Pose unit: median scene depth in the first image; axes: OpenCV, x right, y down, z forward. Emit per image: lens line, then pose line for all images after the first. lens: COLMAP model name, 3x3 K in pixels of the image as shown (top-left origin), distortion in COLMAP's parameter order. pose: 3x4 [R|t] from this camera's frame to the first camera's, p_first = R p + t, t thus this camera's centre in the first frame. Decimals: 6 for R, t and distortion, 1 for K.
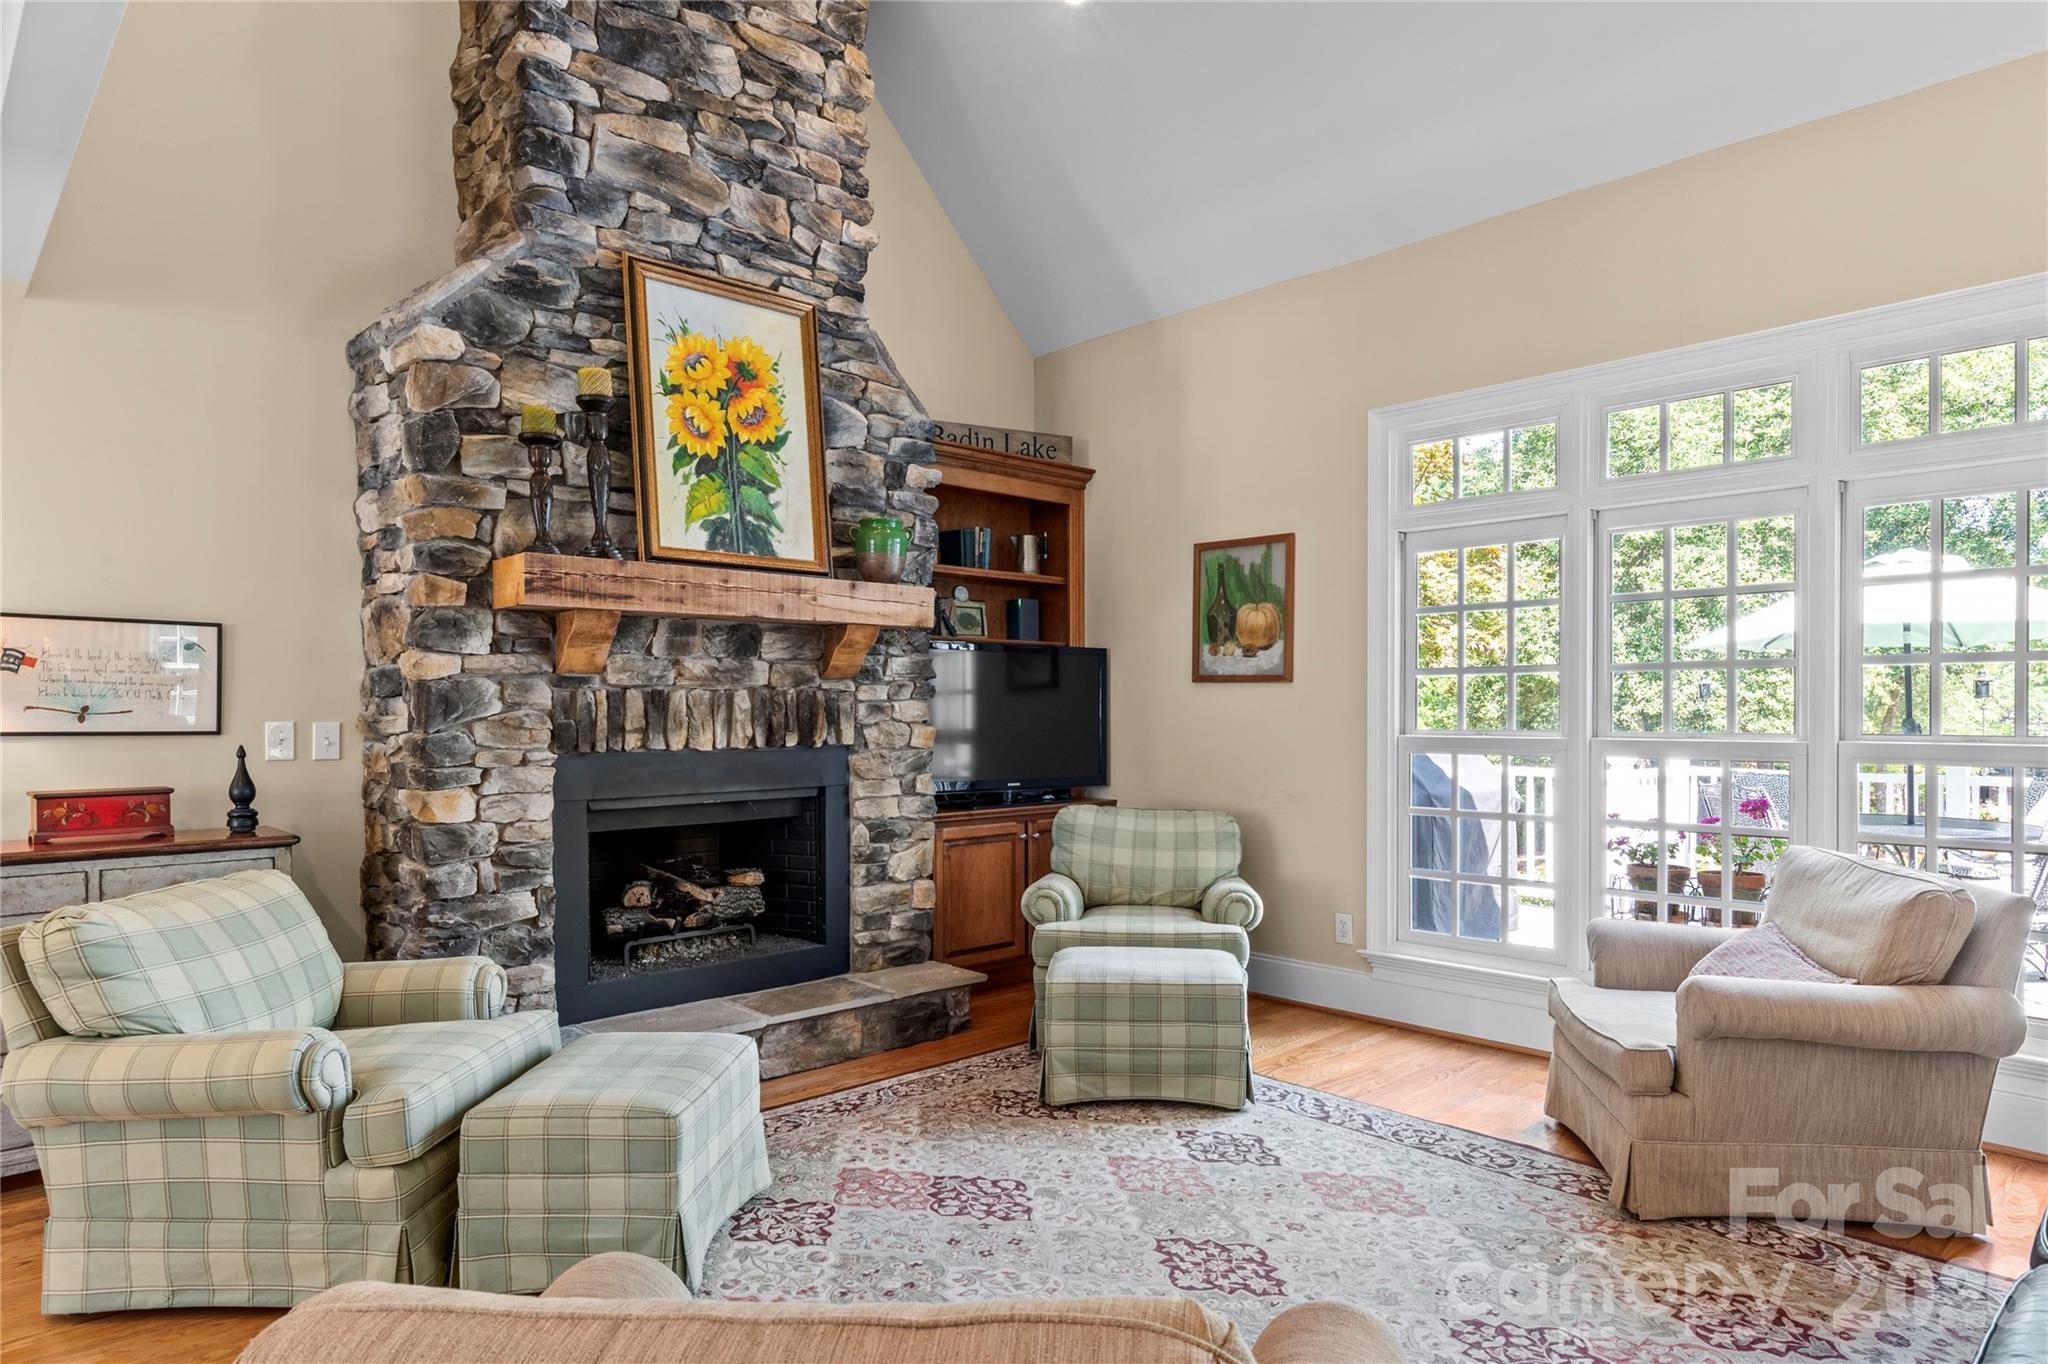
lens RADIAL K [[1247.8, 0, 1027.5], [0, 1247.8, 726.6], [0, 0, 1]] dist [-0.009204, -0.002131]
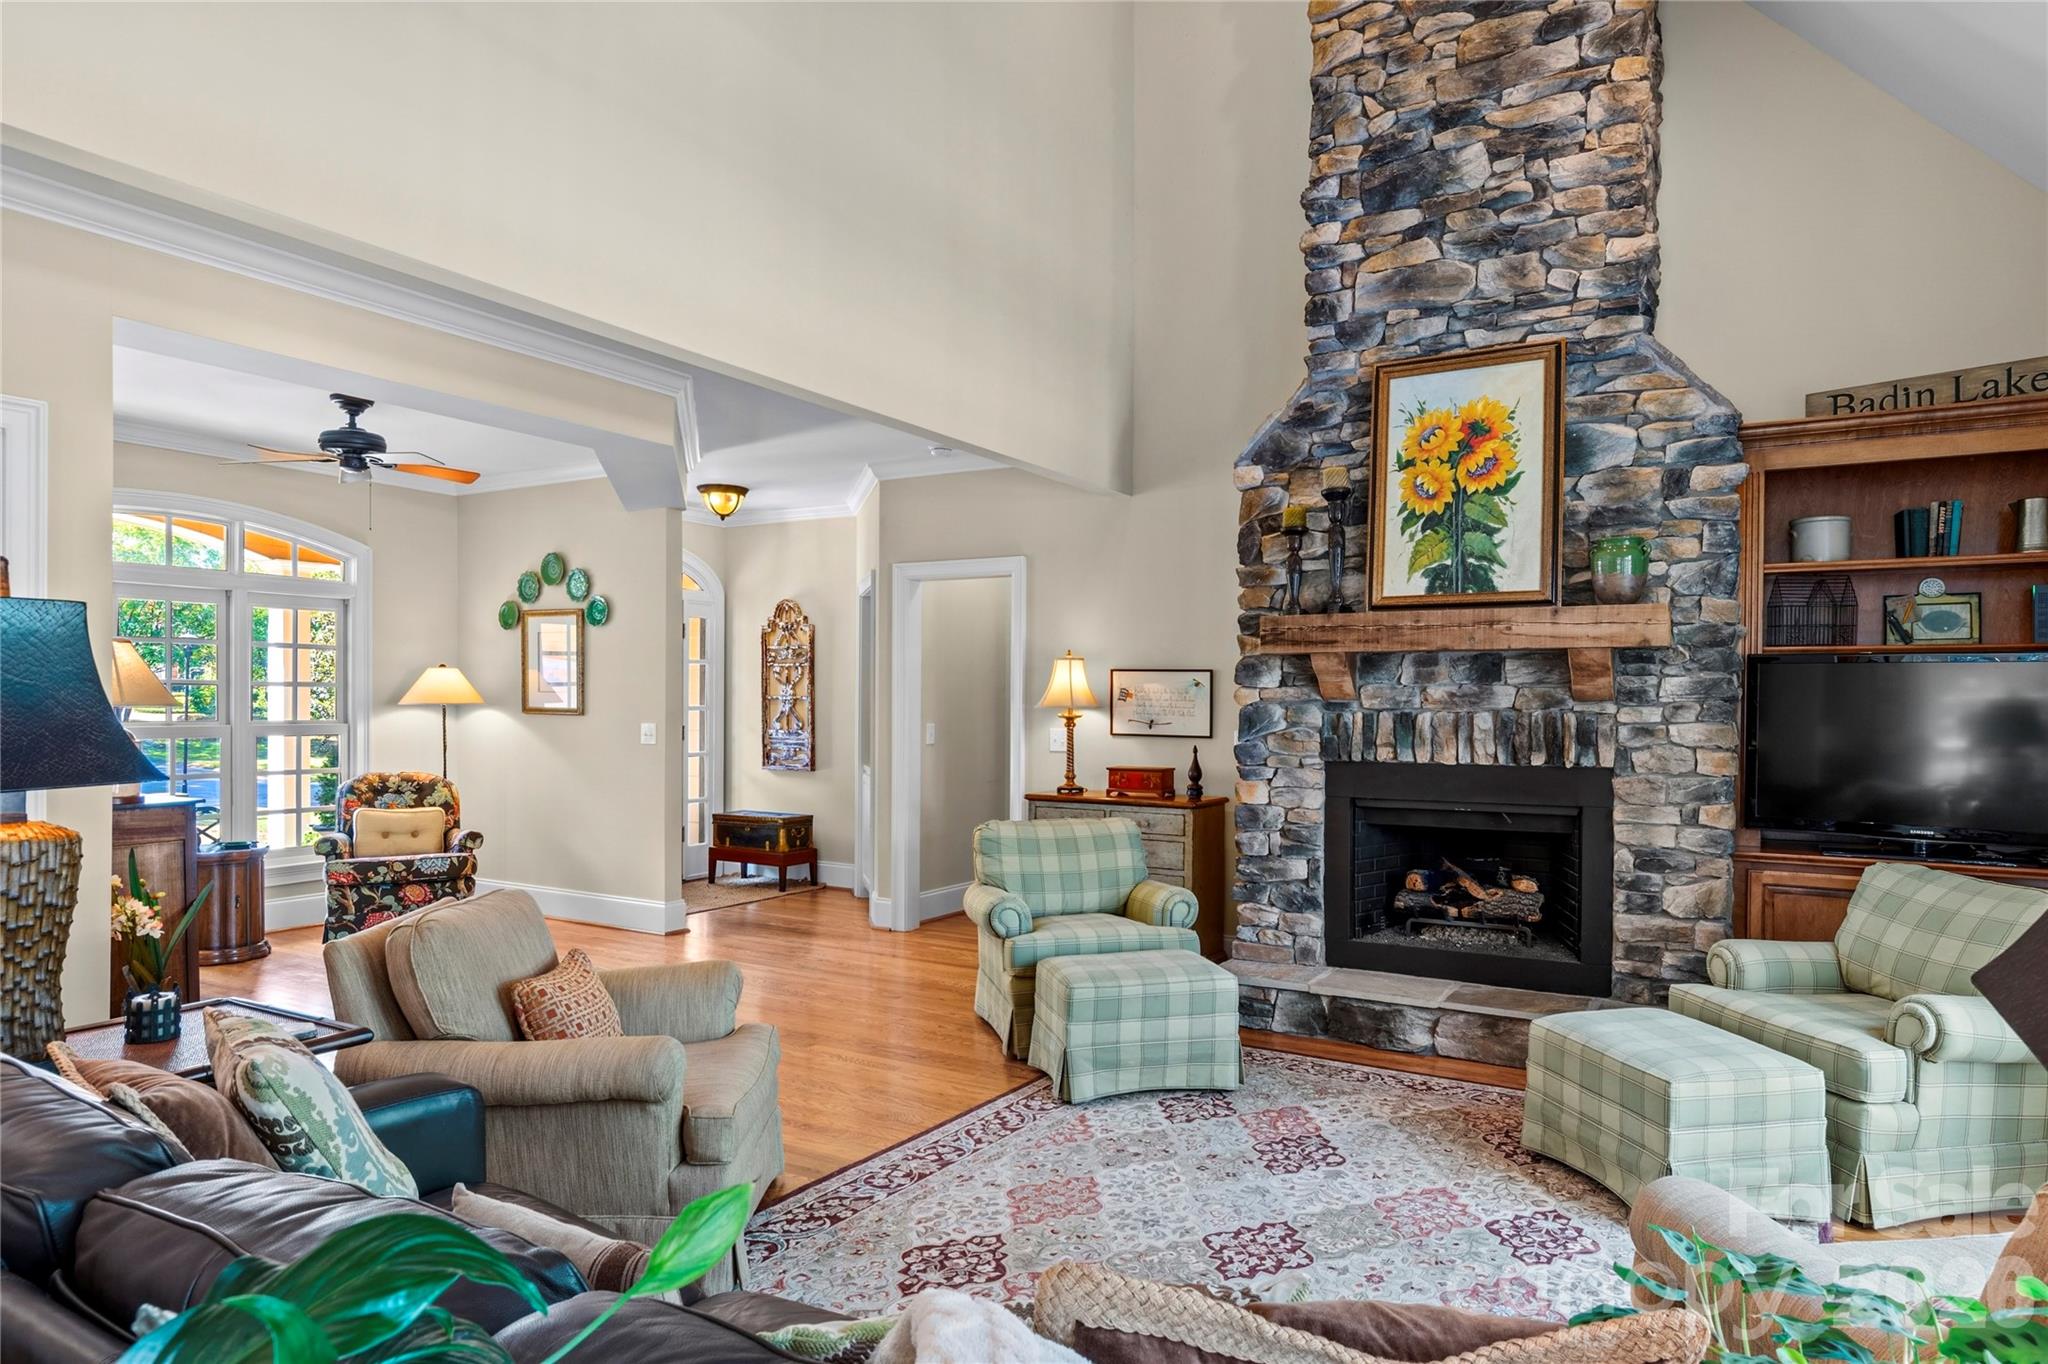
lens RADIAL K [[1224.3, 0, 1035.6], [0, 1224.3, 712.1], [0, 0, 1]] dist [-0.002185, -0.000224]
pose [[0.240097, 0.010962, -0.970687, 0.760945], [-0.016702, 0.999835, 0.007160, -0.031681], [0.970605, 0.014493, 0.240240, 0.356896]]
